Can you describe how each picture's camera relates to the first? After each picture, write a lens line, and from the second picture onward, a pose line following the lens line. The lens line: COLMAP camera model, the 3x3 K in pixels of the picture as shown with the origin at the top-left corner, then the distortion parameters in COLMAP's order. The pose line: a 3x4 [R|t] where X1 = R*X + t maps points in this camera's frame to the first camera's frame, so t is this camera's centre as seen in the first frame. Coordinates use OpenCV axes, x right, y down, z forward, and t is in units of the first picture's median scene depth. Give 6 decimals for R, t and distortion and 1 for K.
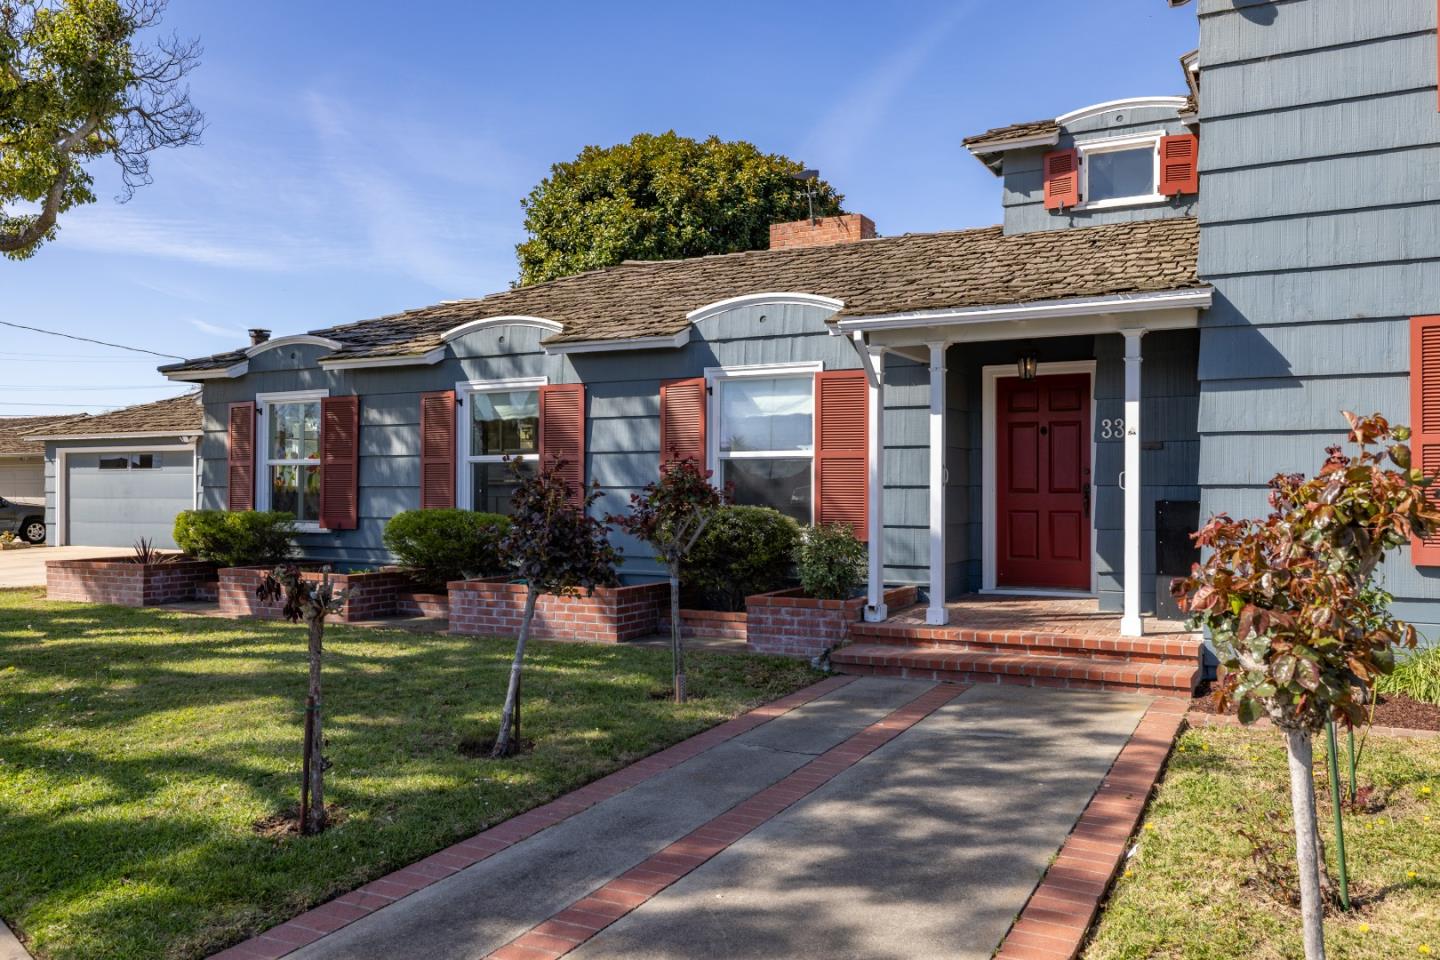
lens RADIAL K [[1099.2, 0, 727.4], [0, 1099.2, 480.5], [0, 0, 1]] dist [-0.010875, 0.010524]
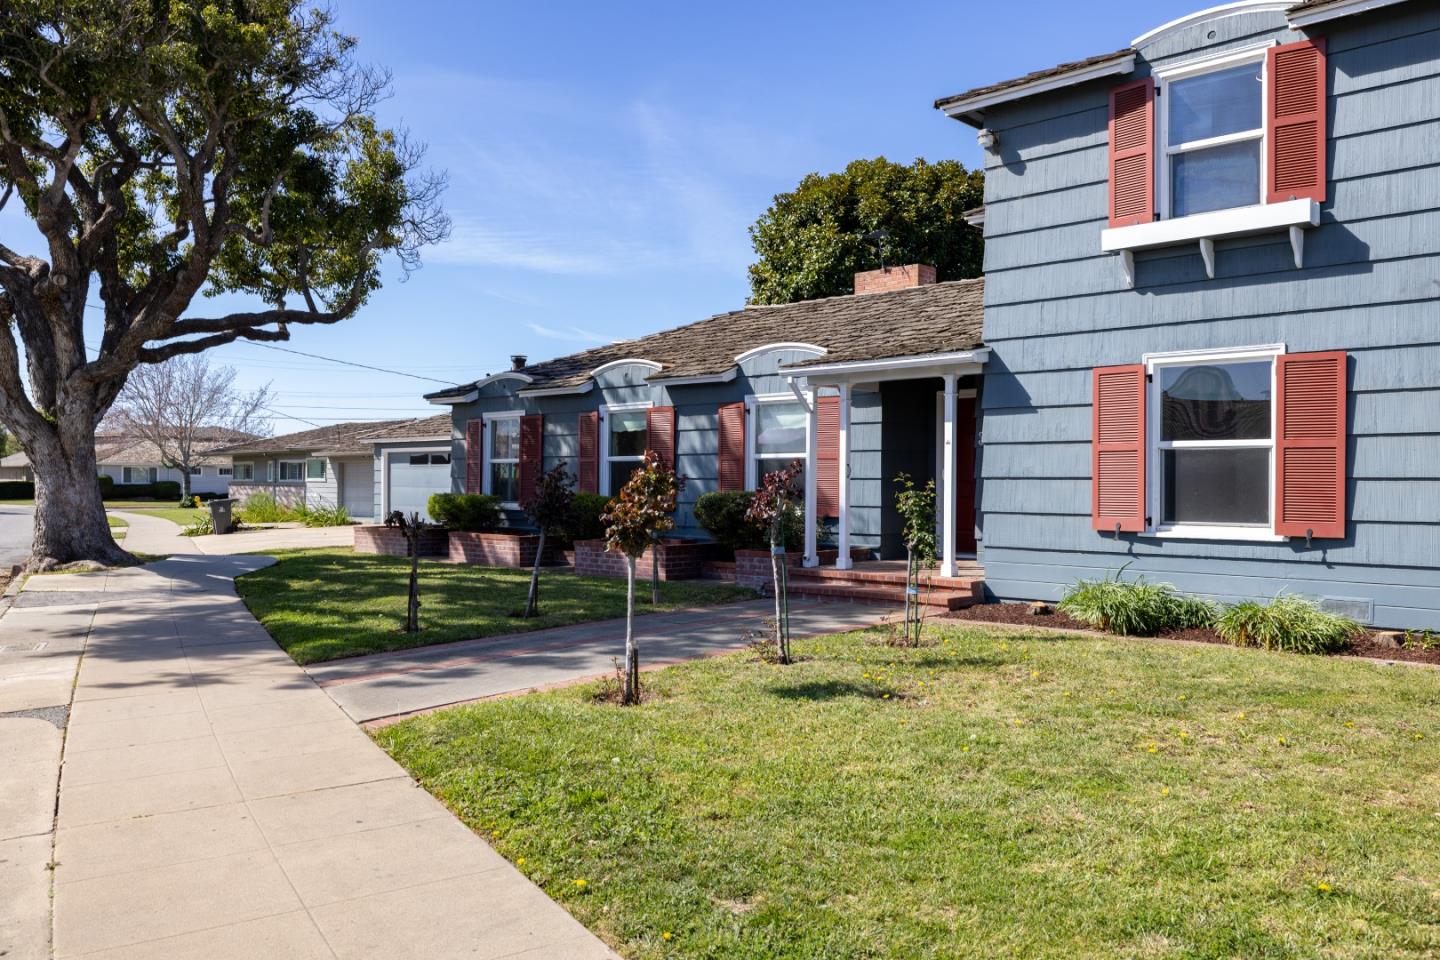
lens RADIAL K [[1099.2, 0, 723.9], [0, 1099.2, 467.6], [0, 0, 1]] dist [-0.010875, 0.010524]
pose [[0.963257, -0.001414, -0.268579, 0.321797], [0.000259, 0.999991, -0.004335, -0.001881], [0.268583, 0.004107, 0.963248, -0.371245]]
